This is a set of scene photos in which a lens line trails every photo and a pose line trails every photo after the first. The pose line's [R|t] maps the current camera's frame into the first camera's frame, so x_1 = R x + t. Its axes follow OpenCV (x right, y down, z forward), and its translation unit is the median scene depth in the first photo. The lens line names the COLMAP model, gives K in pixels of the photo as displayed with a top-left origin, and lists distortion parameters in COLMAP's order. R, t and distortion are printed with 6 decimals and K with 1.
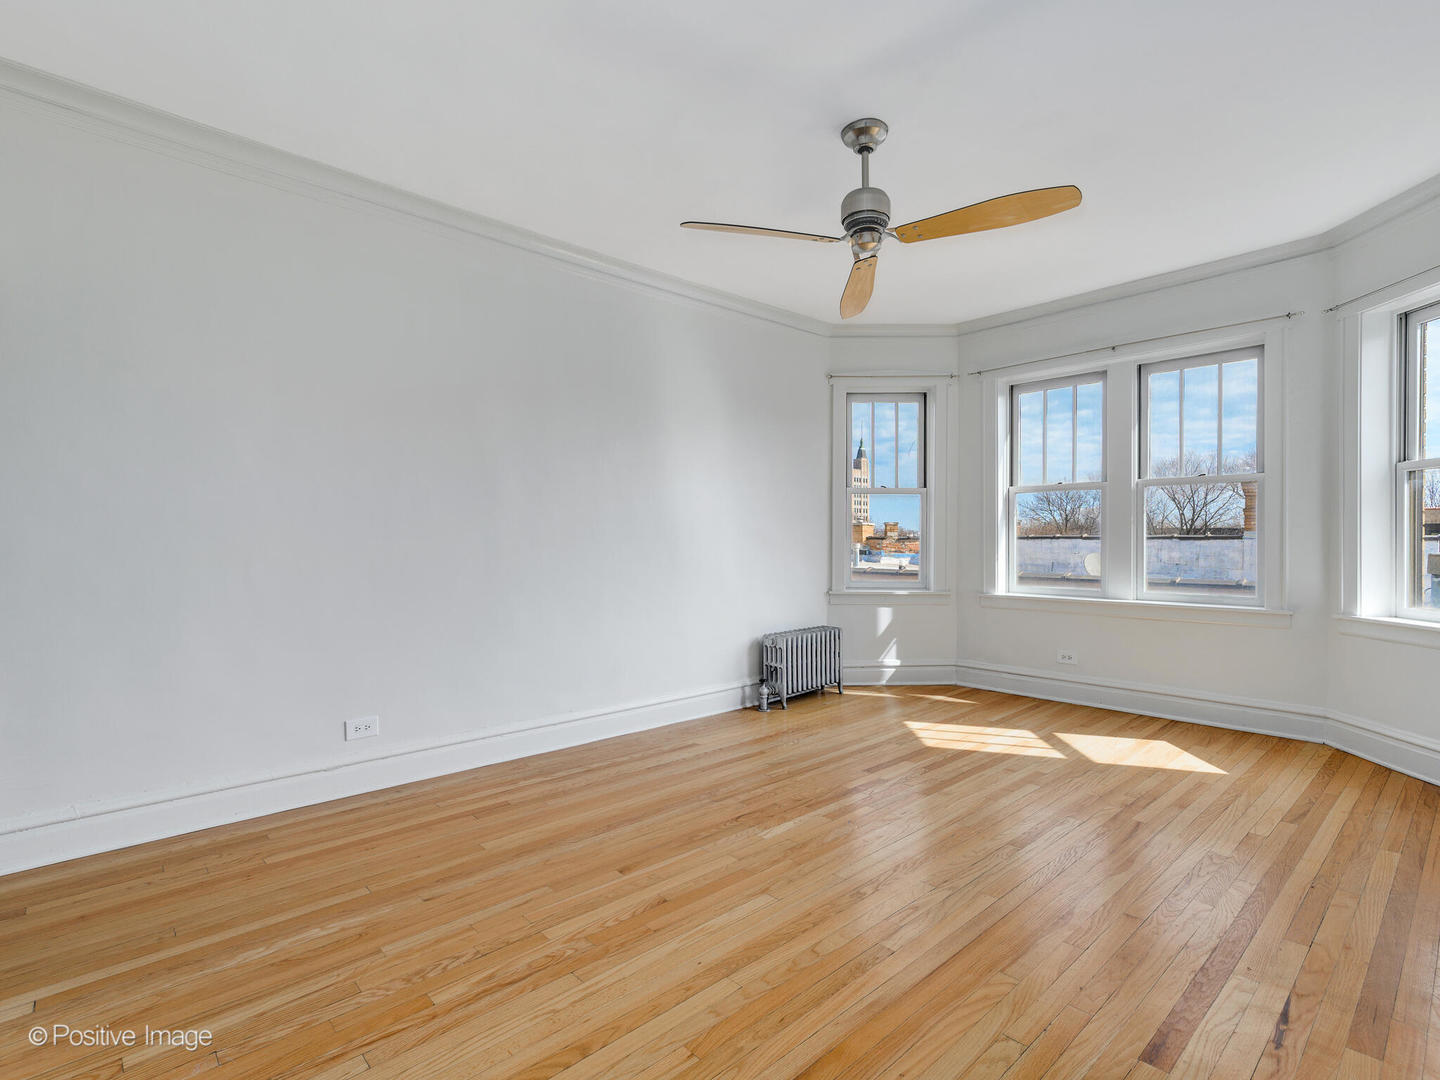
lens RADIAL K [[689.7, 0, 735.7], [0, 689.7, 543.8], [0, 0, 1]] dist [-0.000904, 0.000106]
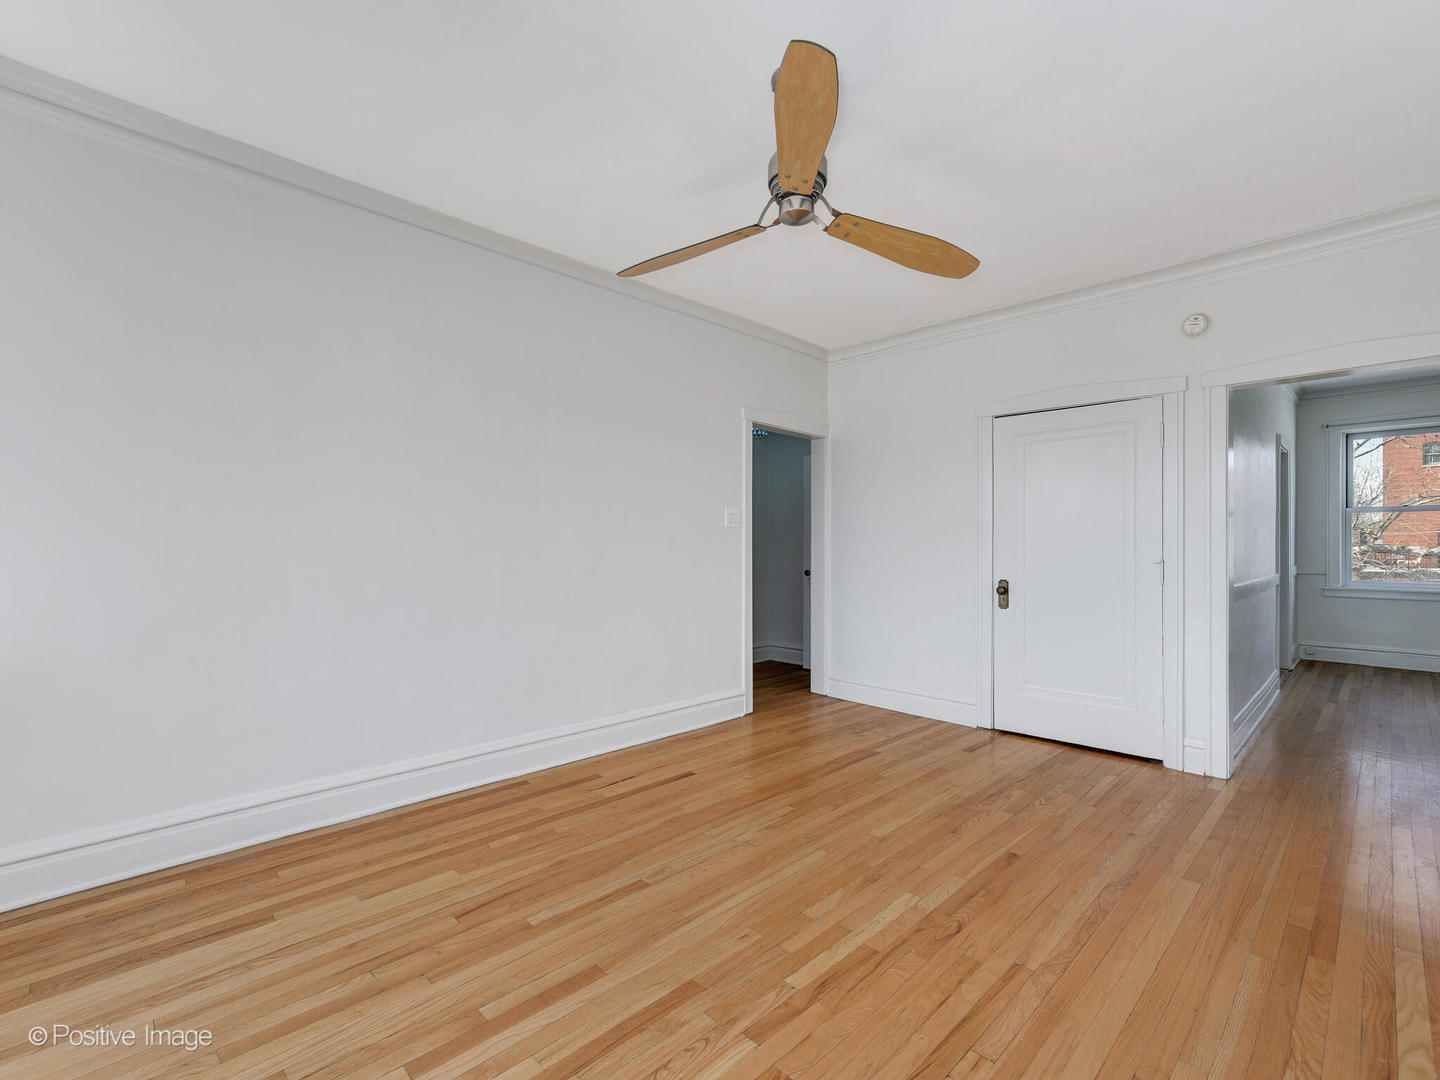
lens RADIAL K [[669.4, 0, 709.7], [0, 669.4, 541.7], [0, 0, 1]] dist [0.000355, 0.000403]
pose [[-0.999939, 0.000311, -0.011066, 0.297367], [0.000347, 0.999995, -0.003280, -0.034358], [0.011065, -0.003284, -0.999933, 1.776388]]
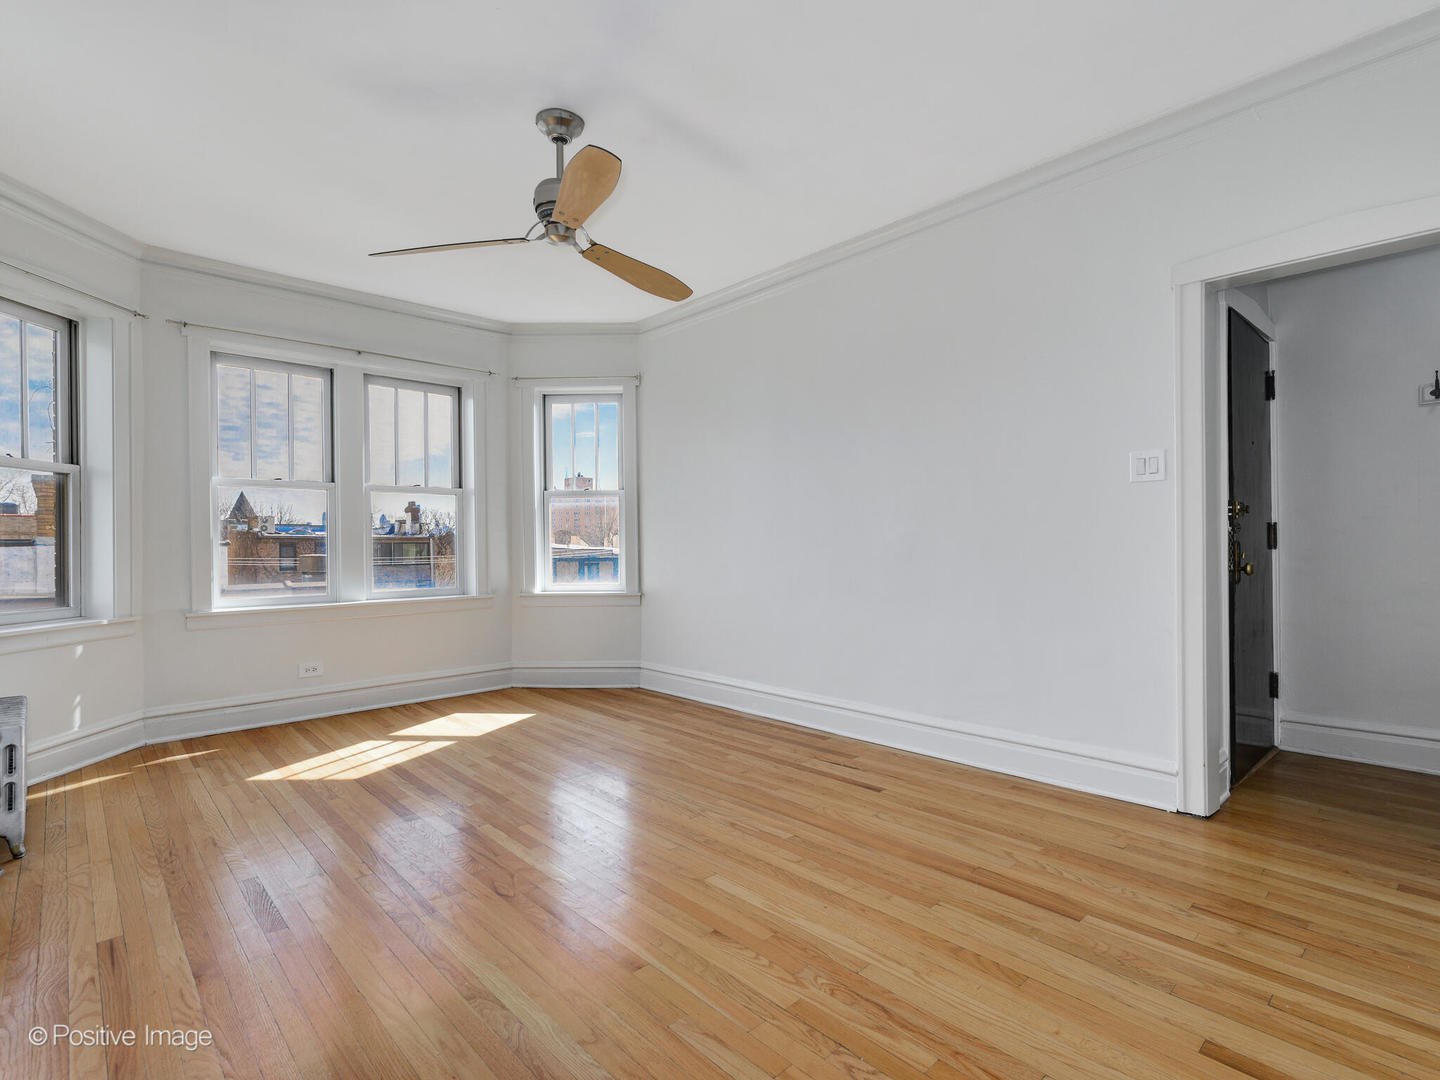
lens RADIAL K [[719.5, 0, 720.0], [0, 719.5, 540.0], [0, 0, 1]] dist [-0.000867, -0.000328]
pose [[0.016773, 0.002355, 0.999857, -0.814002], [0.013797, 0.999901, -0.002587, 0.001941], [-0.999764, 0.013838, 0.016738, 0.749977]]
